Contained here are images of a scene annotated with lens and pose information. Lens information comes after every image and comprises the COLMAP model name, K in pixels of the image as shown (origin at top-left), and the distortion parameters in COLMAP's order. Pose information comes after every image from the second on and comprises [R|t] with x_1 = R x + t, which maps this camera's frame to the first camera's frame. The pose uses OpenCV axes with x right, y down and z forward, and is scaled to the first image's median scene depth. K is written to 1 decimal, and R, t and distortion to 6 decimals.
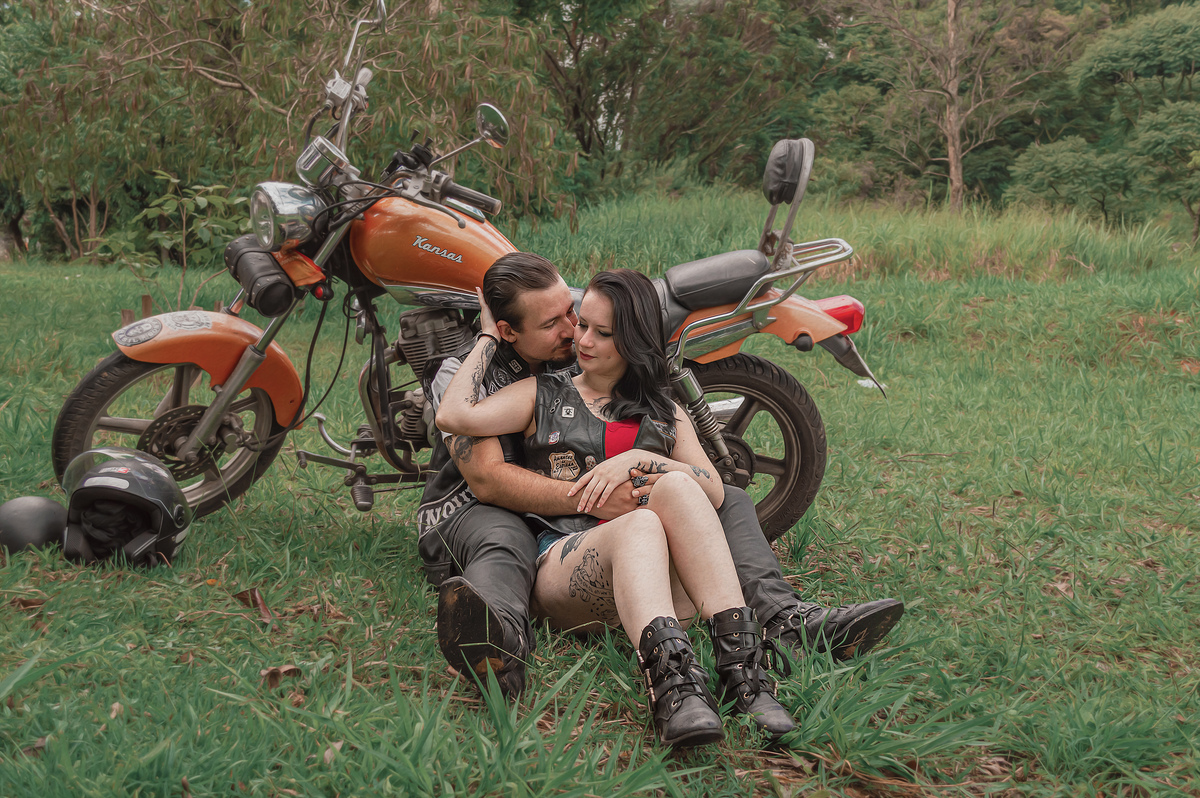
lens RADIAL K [[1376.9, 0, 598.8], [0, 1376.9, 401.2], [0, 0, 1]] dist [-0.023747, 0.000000]
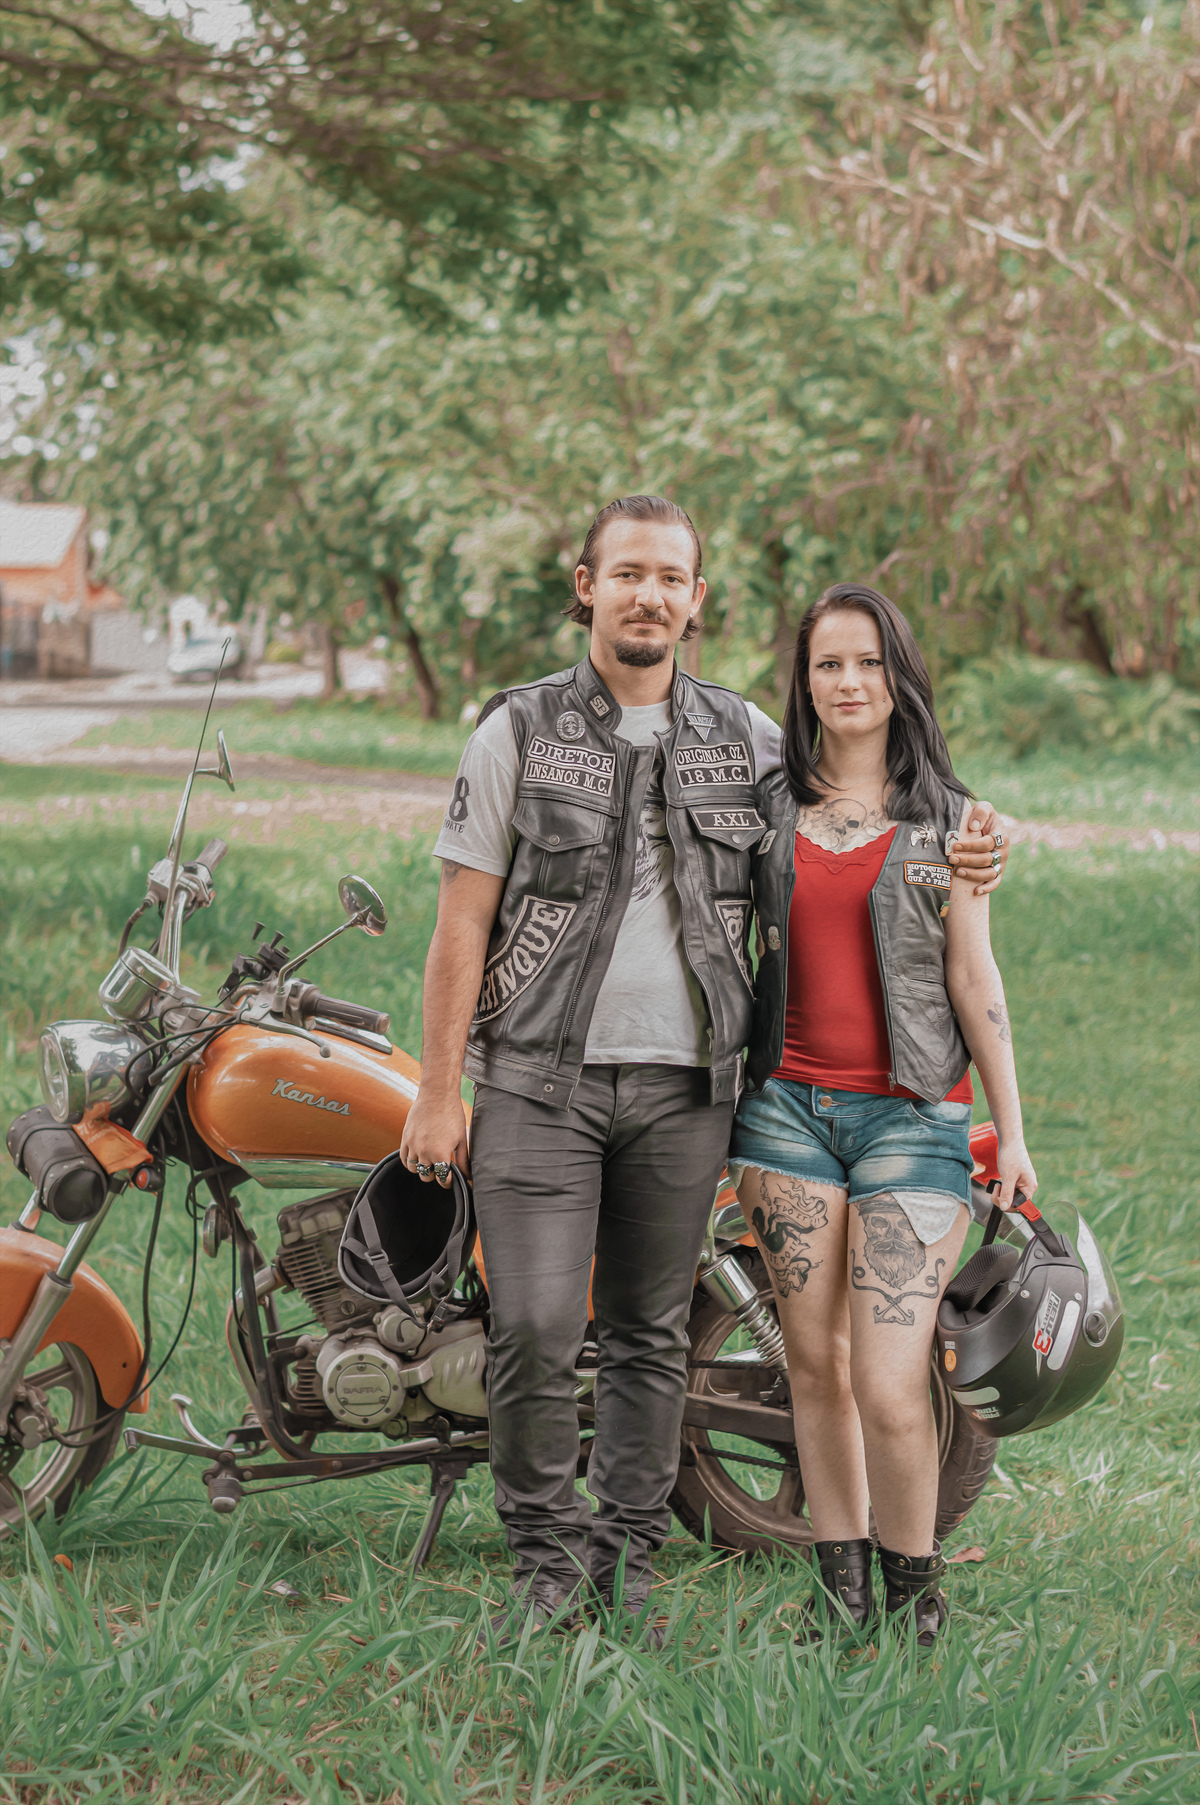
lens RADIAL K [[4041.6, 0, 600.6], [0, 4041.6, 901.3], [0, 0, 1]] dist [-0.079844, 0.000000]
pose [[0.980317, -0.099438, -0.170558, 0.340418], [0.062637, 0.975917, -0.208956, 0.200211], [0.187229, 0.194160, 0.962937, -0.811336]]
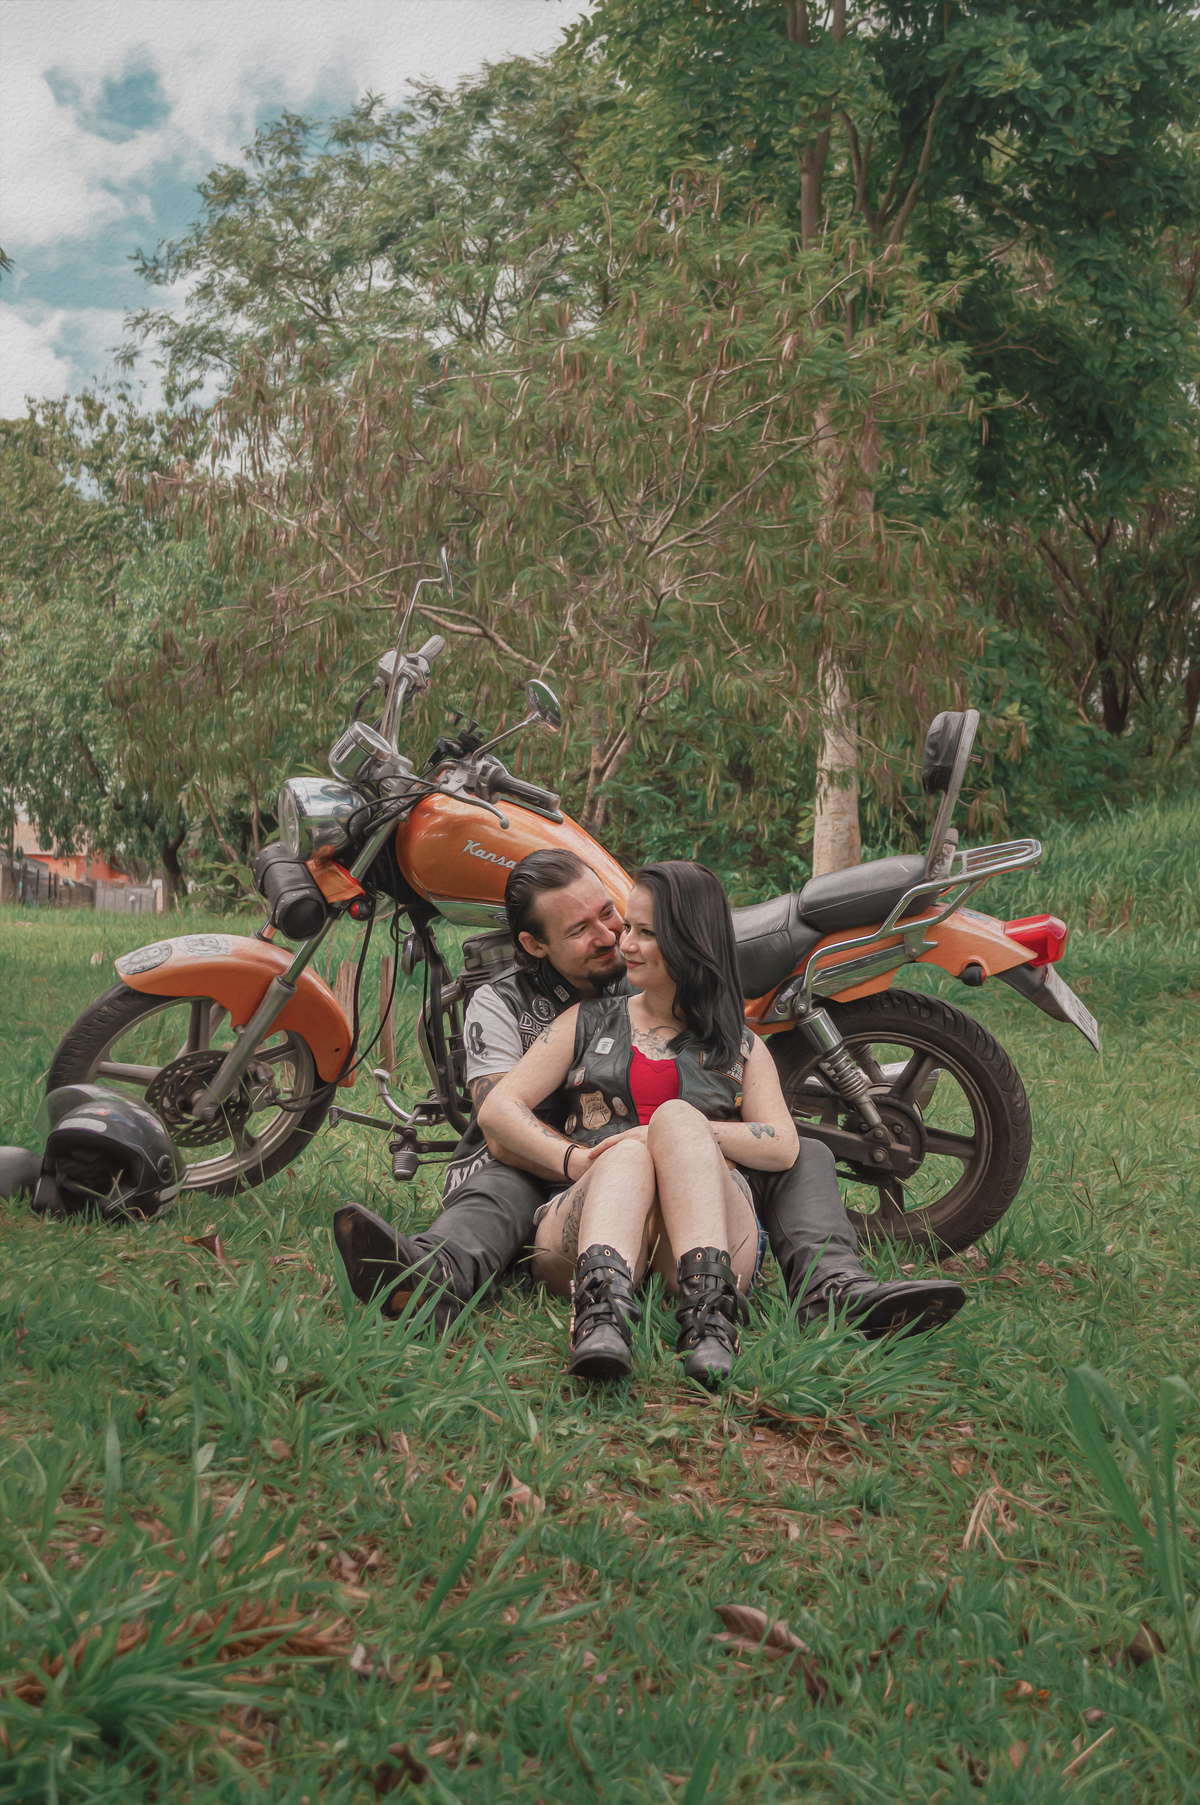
lens RADIAL K [[2432.0, 0, 599.4], [0, 2432.0, 899.0], [0, 0, 1]] dist [0.007021, 0.000000]
pose [[0.973611, -0.006455, -0.228121, 0.257746], [-0.018104, 0.994265, -0.105402, 0.061667], [0.227493, 0.106751, 0.967911, -0.353322]]
